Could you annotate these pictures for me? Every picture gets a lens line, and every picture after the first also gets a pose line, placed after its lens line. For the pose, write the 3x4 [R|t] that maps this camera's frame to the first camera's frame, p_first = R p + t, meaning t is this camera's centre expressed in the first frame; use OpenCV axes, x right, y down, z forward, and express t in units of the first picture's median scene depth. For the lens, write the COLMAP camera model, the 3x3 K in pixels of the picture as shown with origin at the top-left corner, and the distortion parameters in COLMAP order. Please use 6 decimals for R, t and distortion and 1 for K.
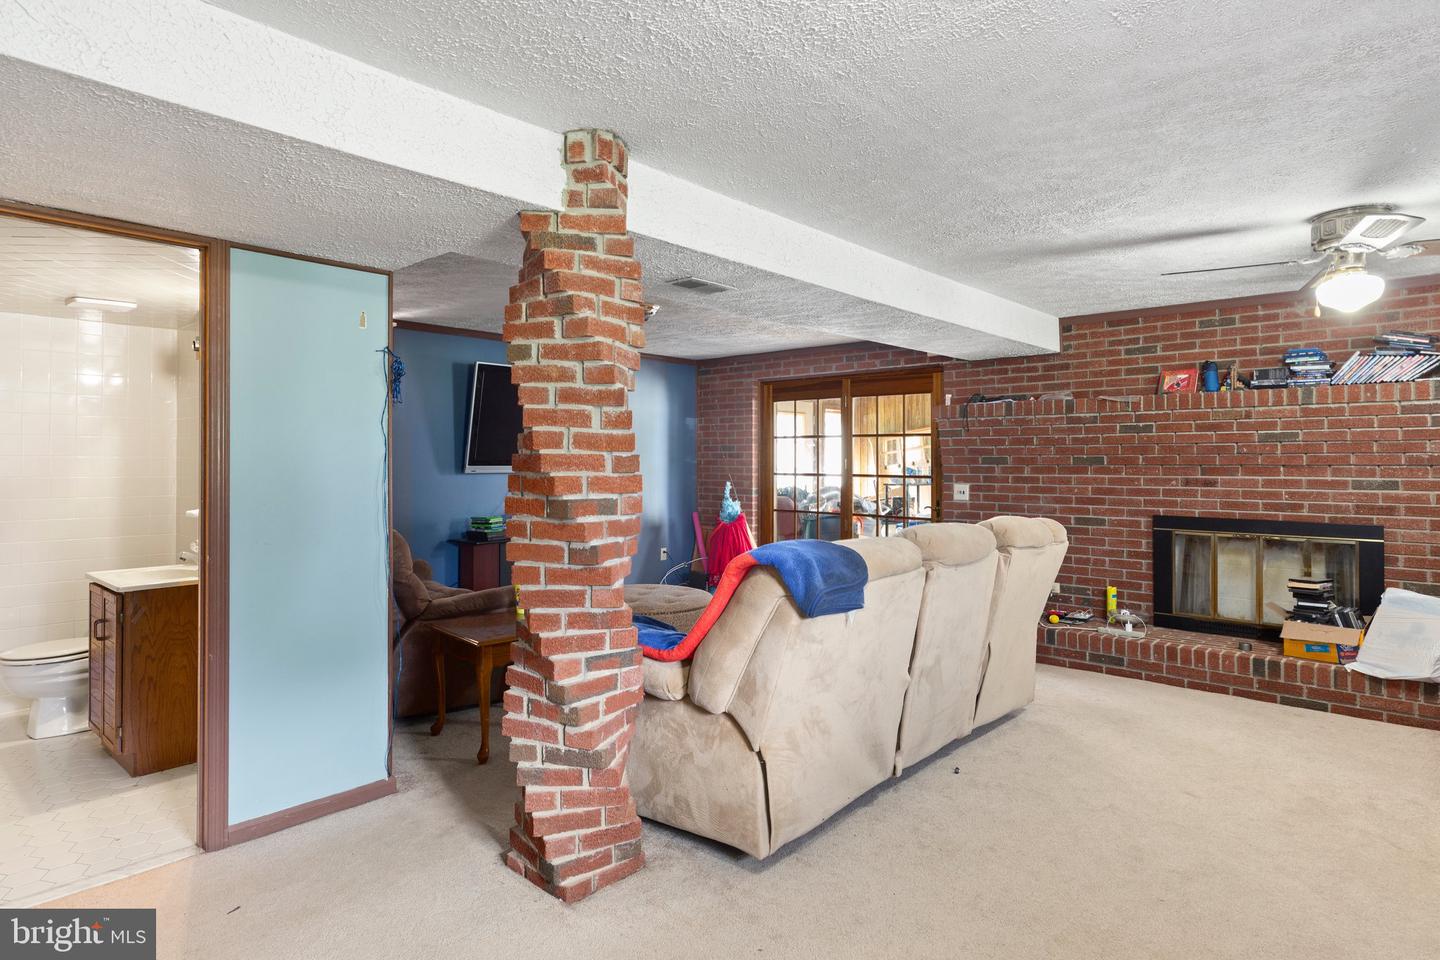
lens RADIAL K [[794.6, 0, 727.1], [0, 794.6, 463.2], [0, 0, 1]] dist [0.003793, 0.001923]
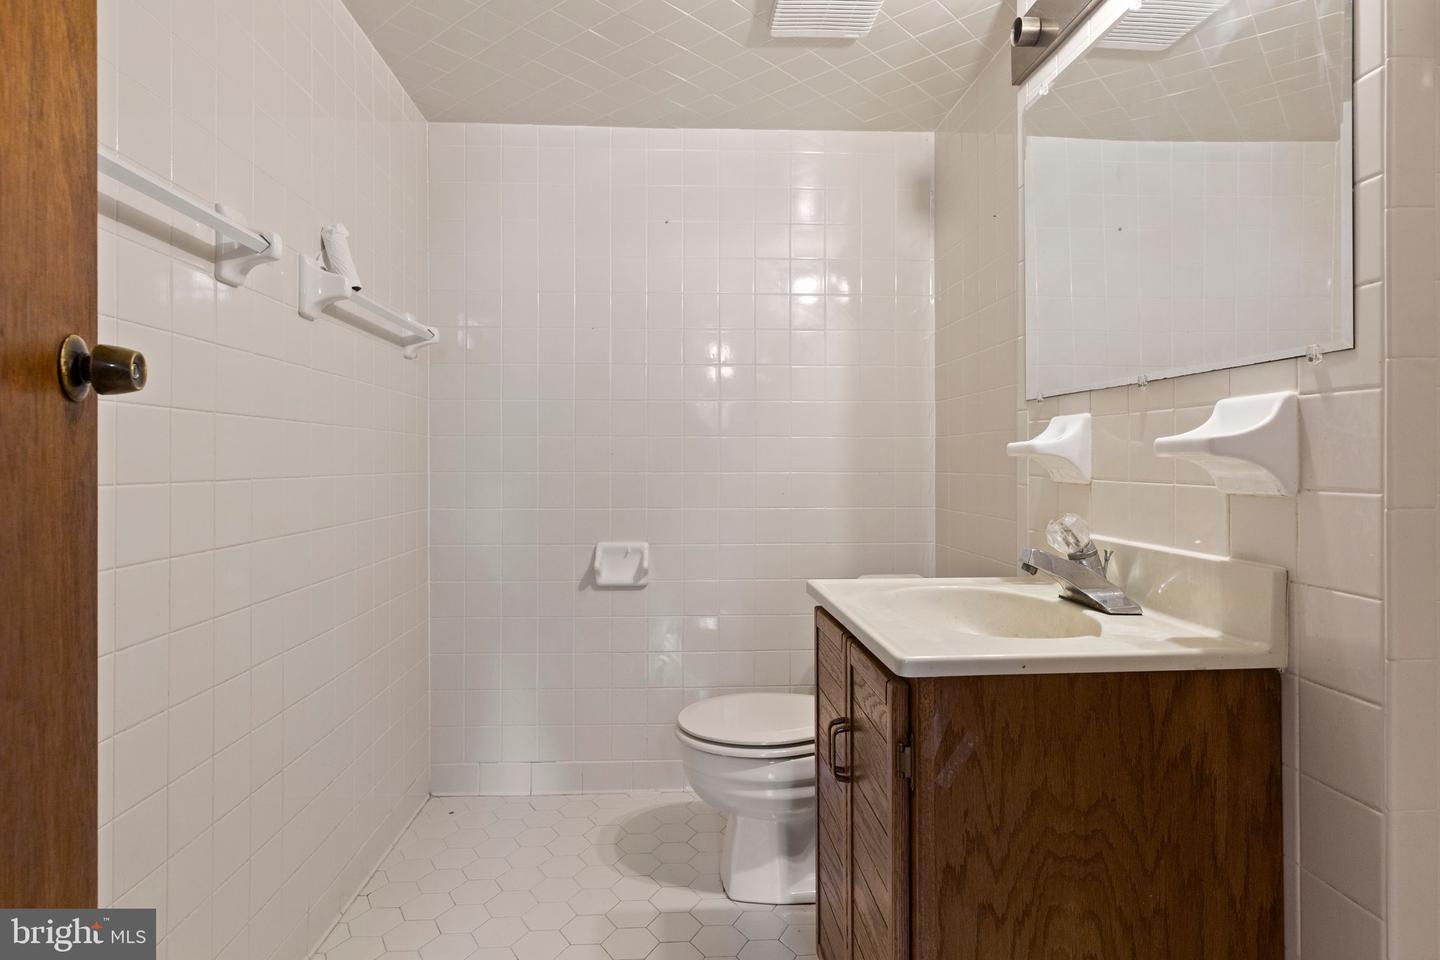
lens RADIAL K [[755.3, 0, 715.6], [0, 755.3, 474.2], [0, 0, 1]] dist [-0.000181, 0.000686]
pose [[0.706907, -0.006978, -0.707272, -0.336081], [0.009584, 0.999954, -0.000287, 0.047186], [0.707242, -0.006575, 0.706941, 0.412733]]
